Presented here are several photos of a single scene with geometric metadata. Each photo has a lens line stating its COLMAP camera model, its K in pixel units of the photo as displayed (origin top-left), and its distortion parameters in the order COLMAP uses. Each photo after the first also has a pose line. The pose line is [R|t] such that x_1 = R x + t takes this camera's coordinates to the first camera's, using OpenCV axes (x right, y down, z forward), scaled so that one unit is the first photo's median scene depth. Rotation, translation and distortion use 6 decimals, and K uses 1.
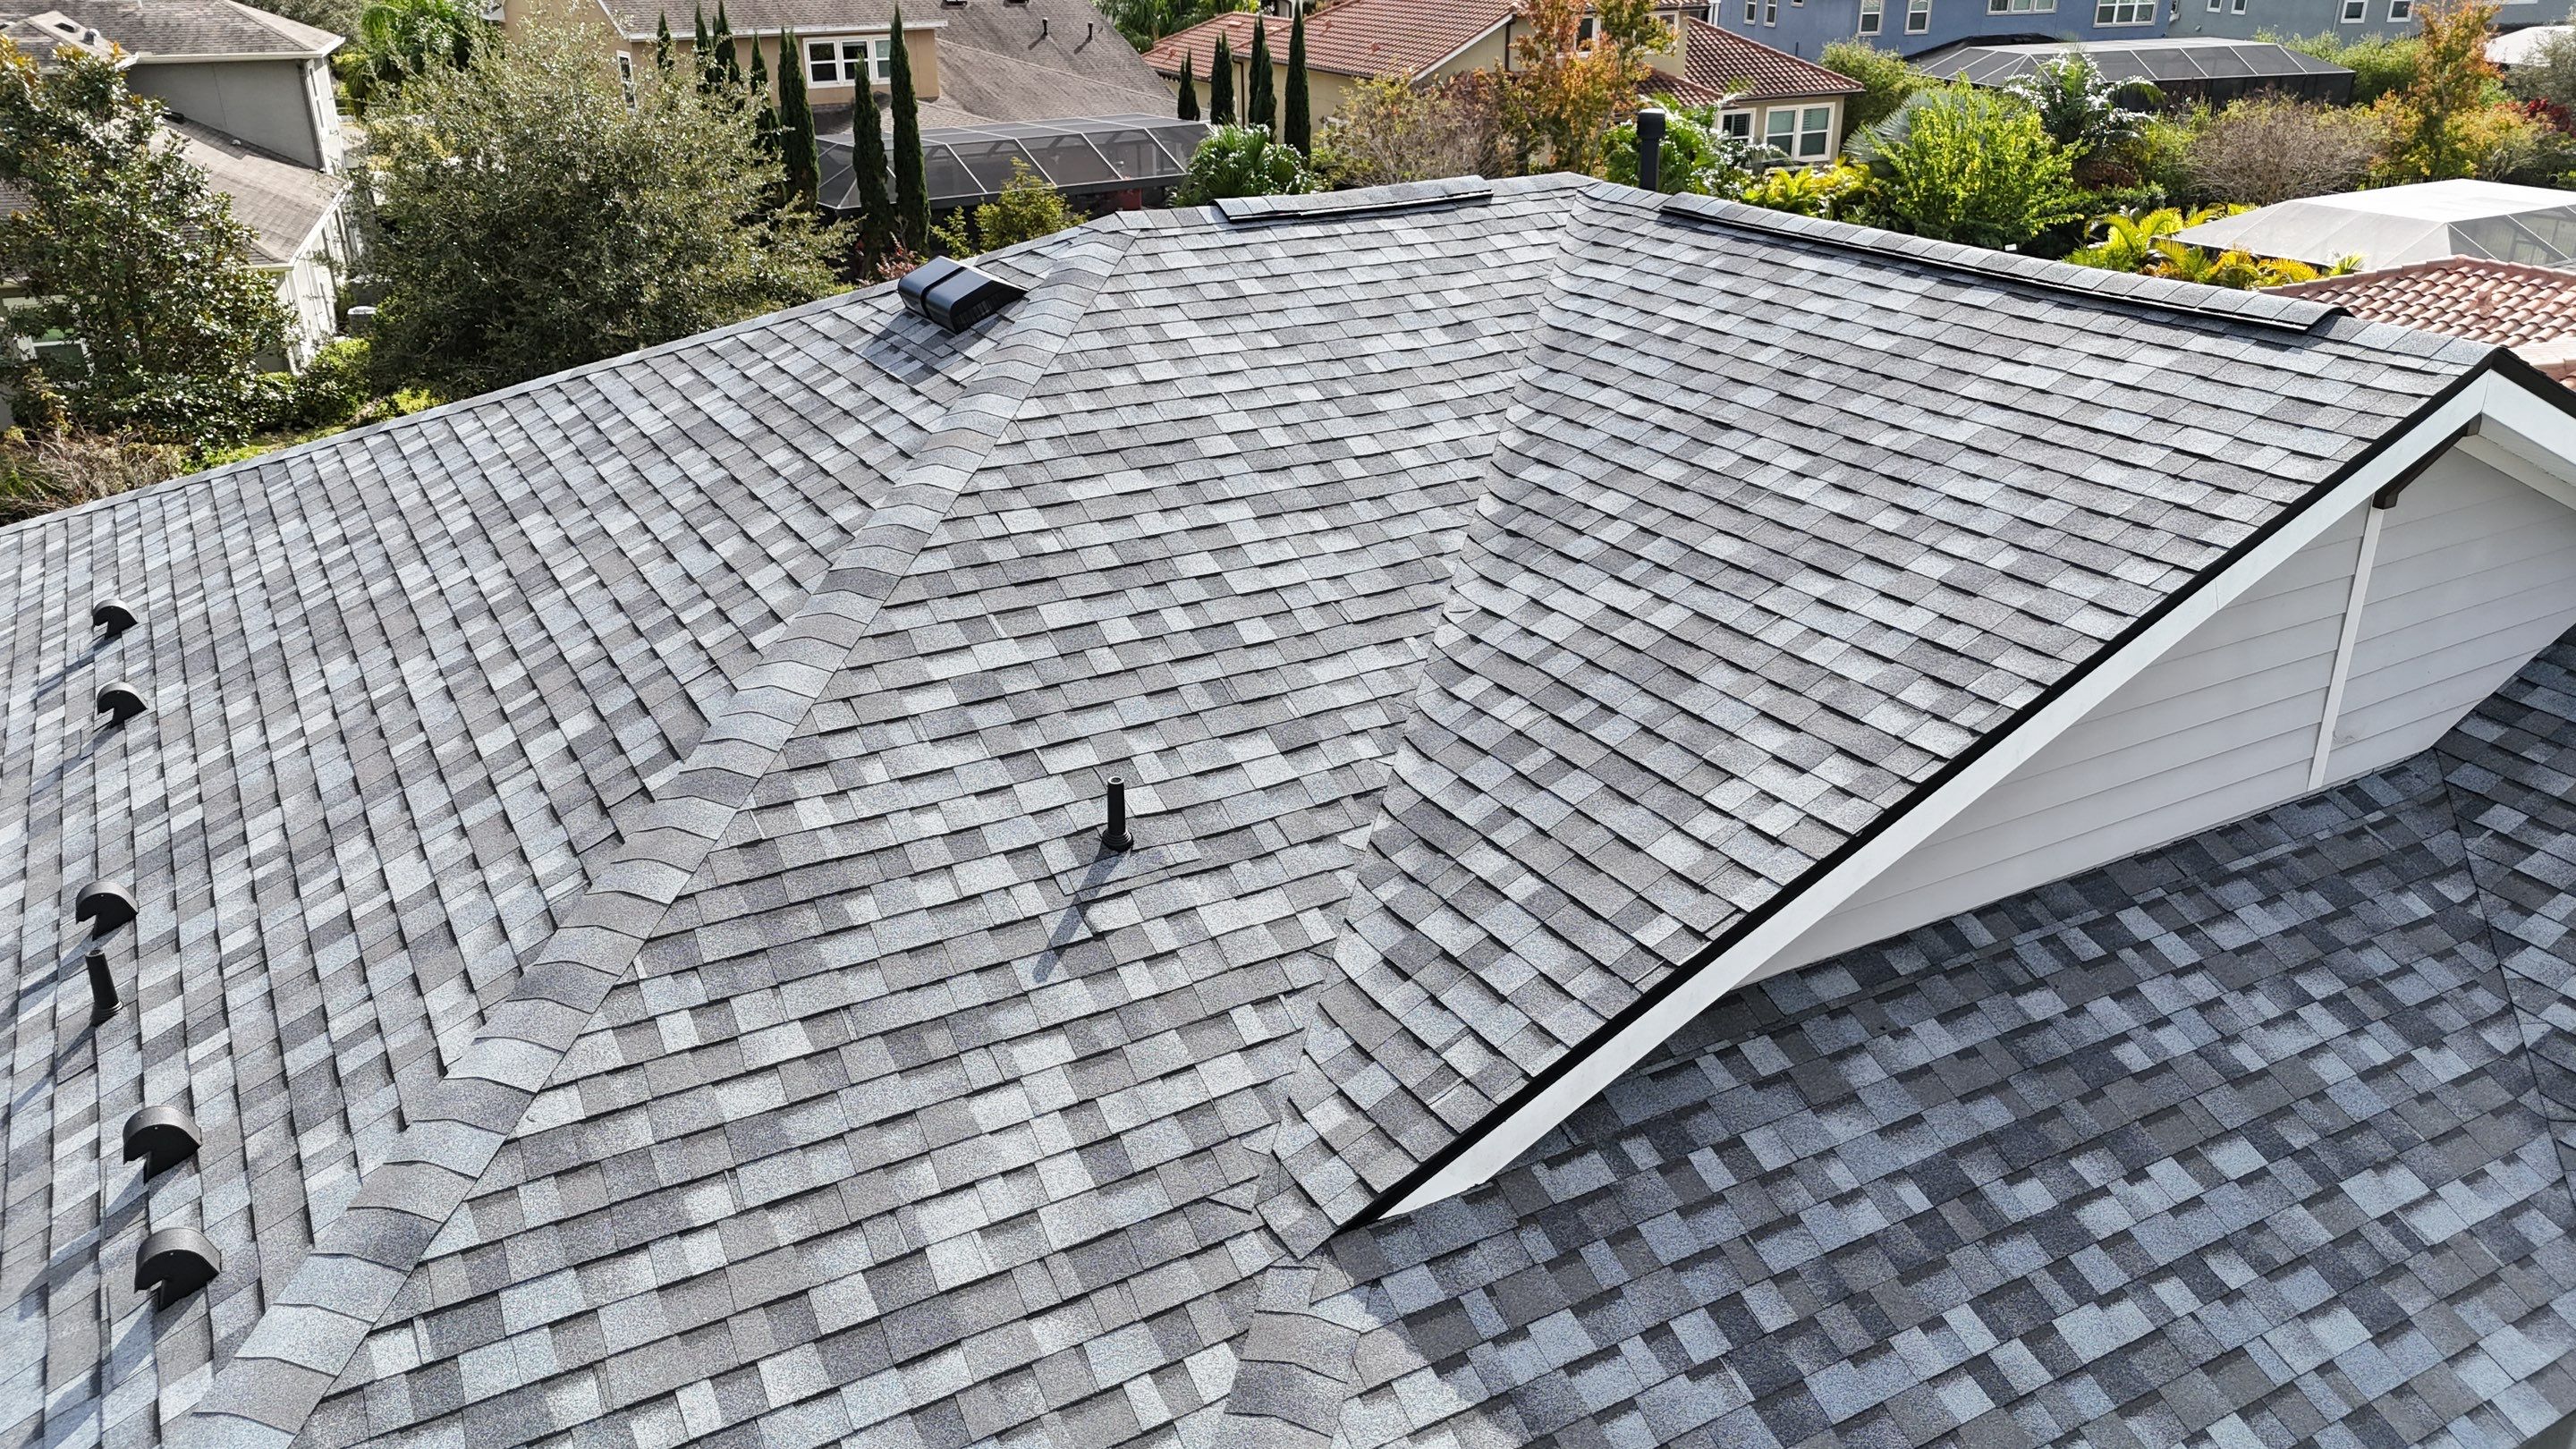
lens RADIAL K [[1887.5, 0, 1288.0], [0, 1887.5, 724.5], [0, 0, 1]] dist [0.088178, -0.096376]
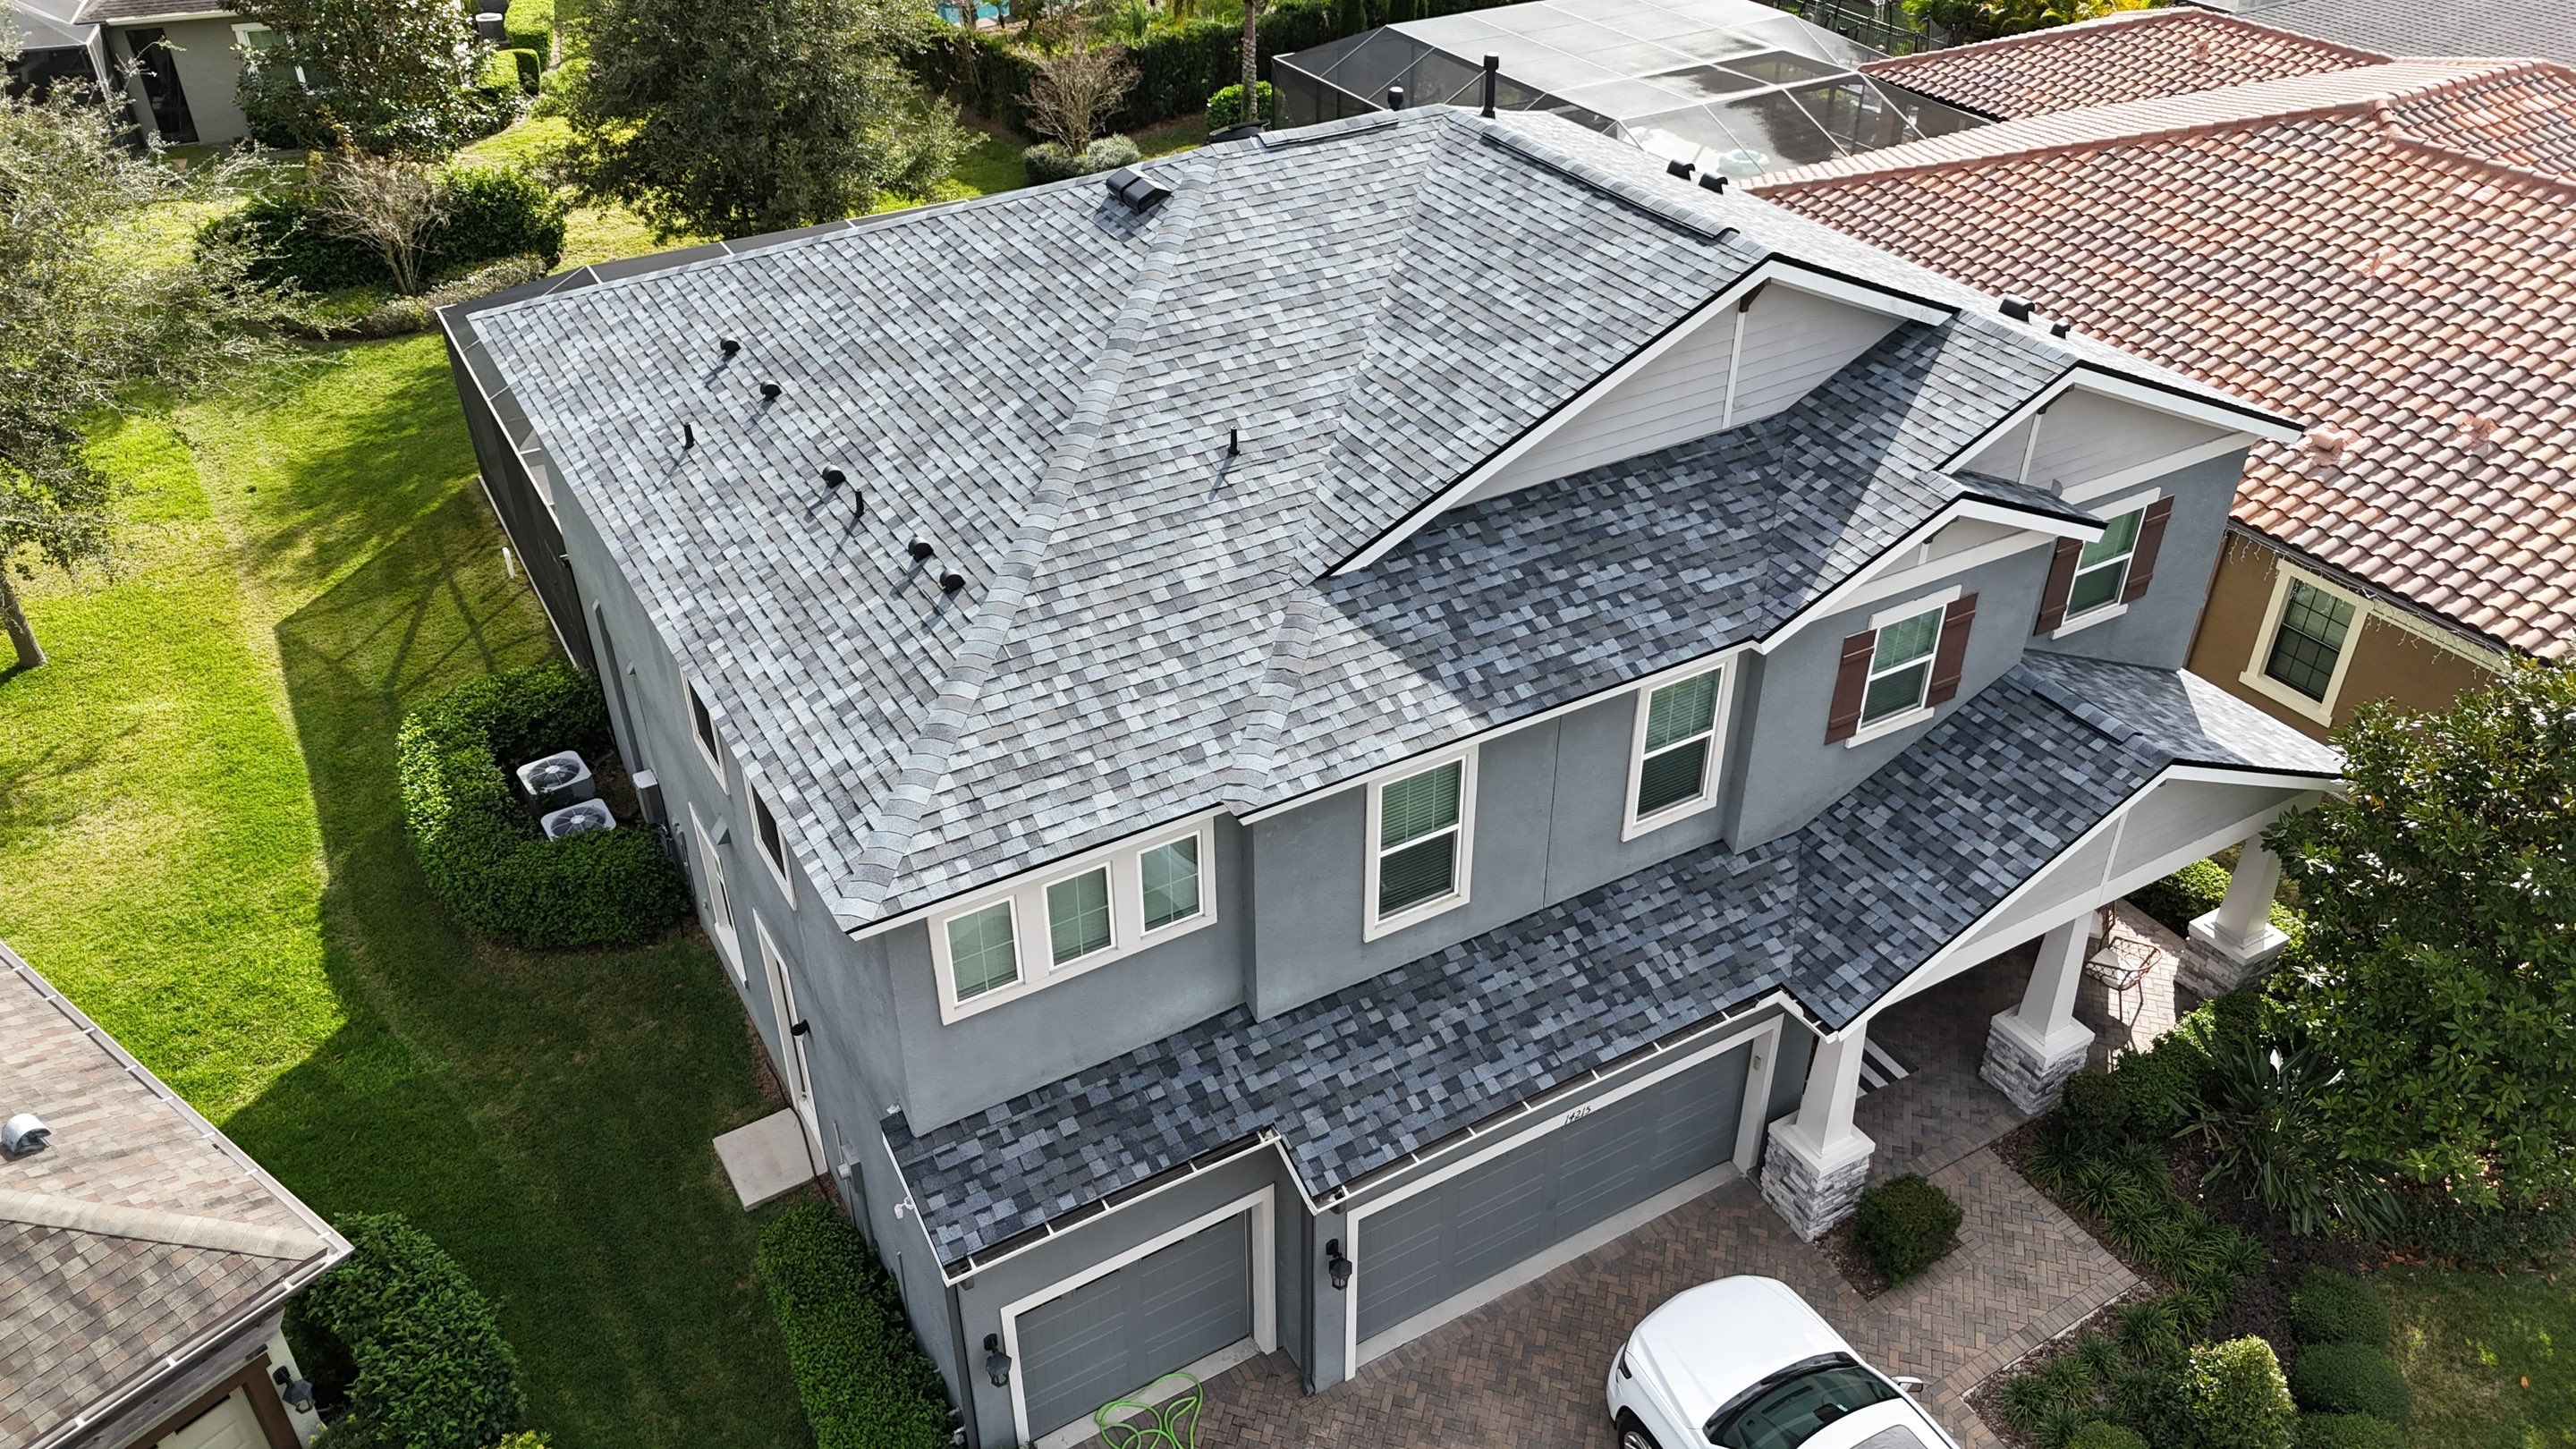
lens RADIAL K [[1877.0, 0, 1288.0], [0, 1877.0, 724.5], [0, 0, 1]] dist [0.158837, -0.247429]
pose [[0.999975, -0.002282, 0.006763, -0.031909], [0.001005, 0.983079, 0.183181, -0.042284], [-0.007067, -0.183169, 0.983056, -1.574431]]
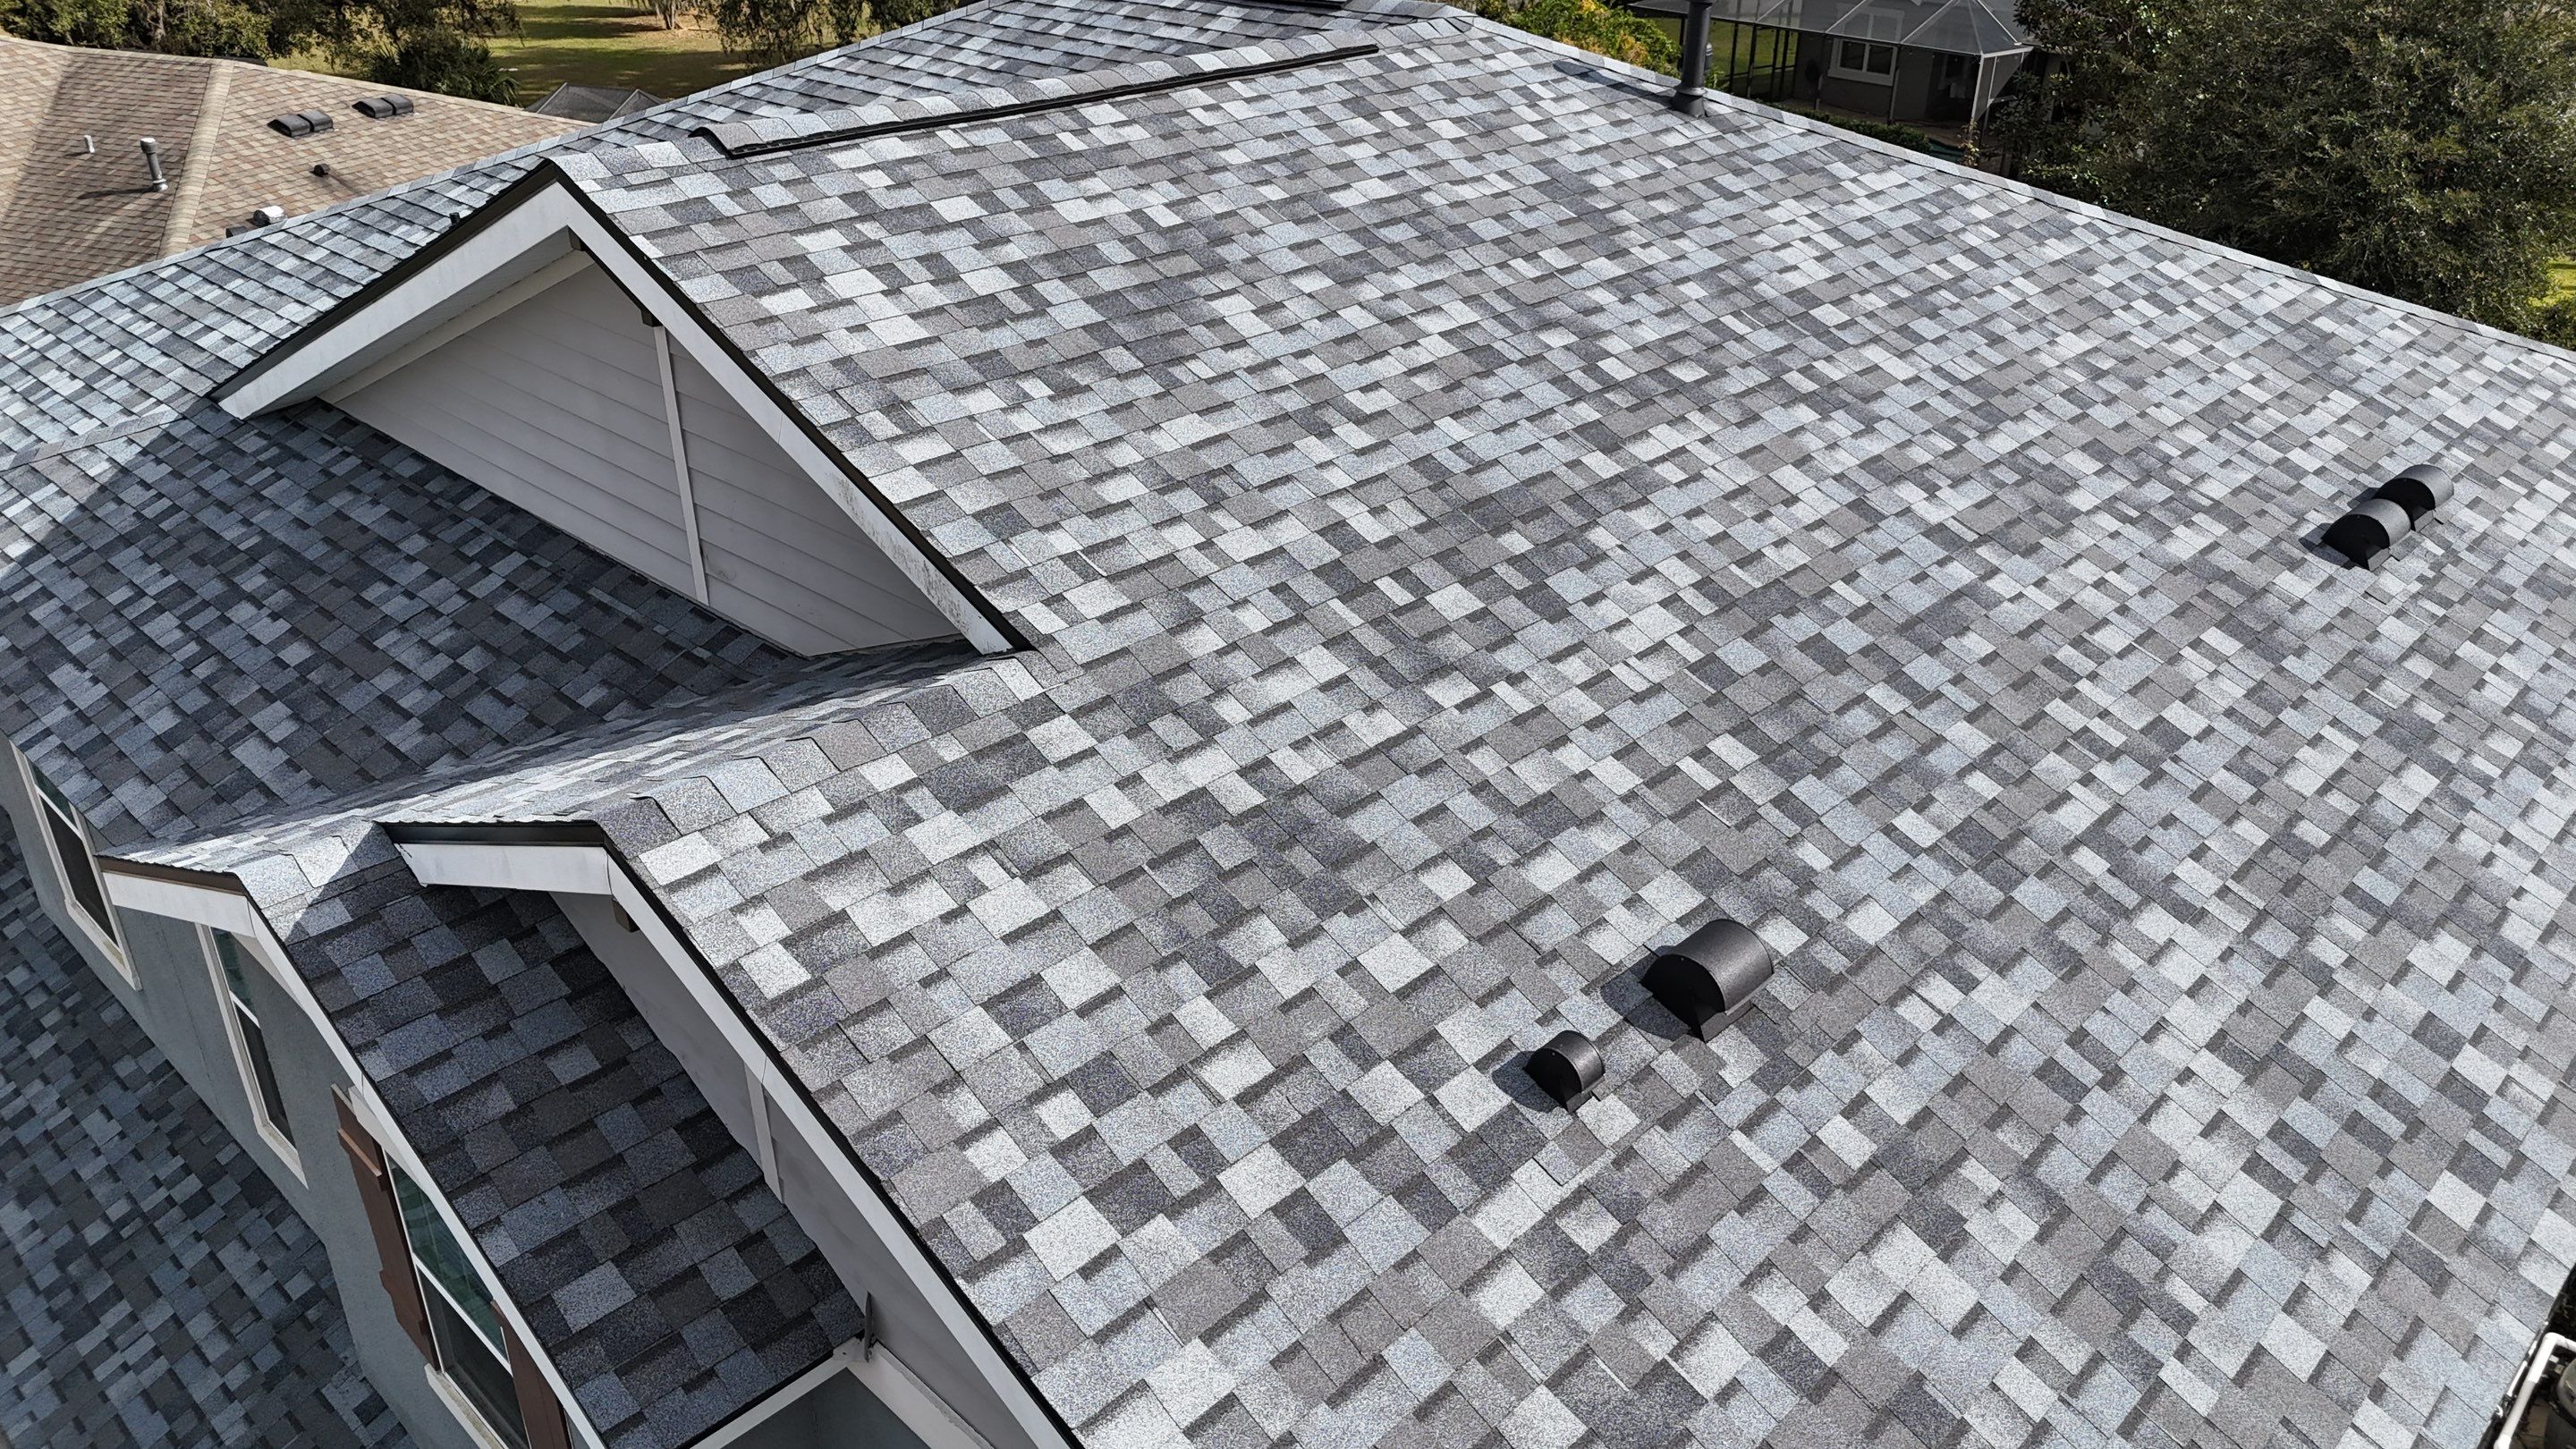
lens RADIAL K [[1877.0, 0, 1288.0], [0, 1877.0, 724.5], [0, 0, 1]] dist [0.158837, -0.247429]
pose [[0.279612, 0.451592, -0.847279, 1.723715], [-0.387690, 0.860440, 0.330665, -0.420712], [0.878359, 0.236024, 0.415667, 0.977454]]
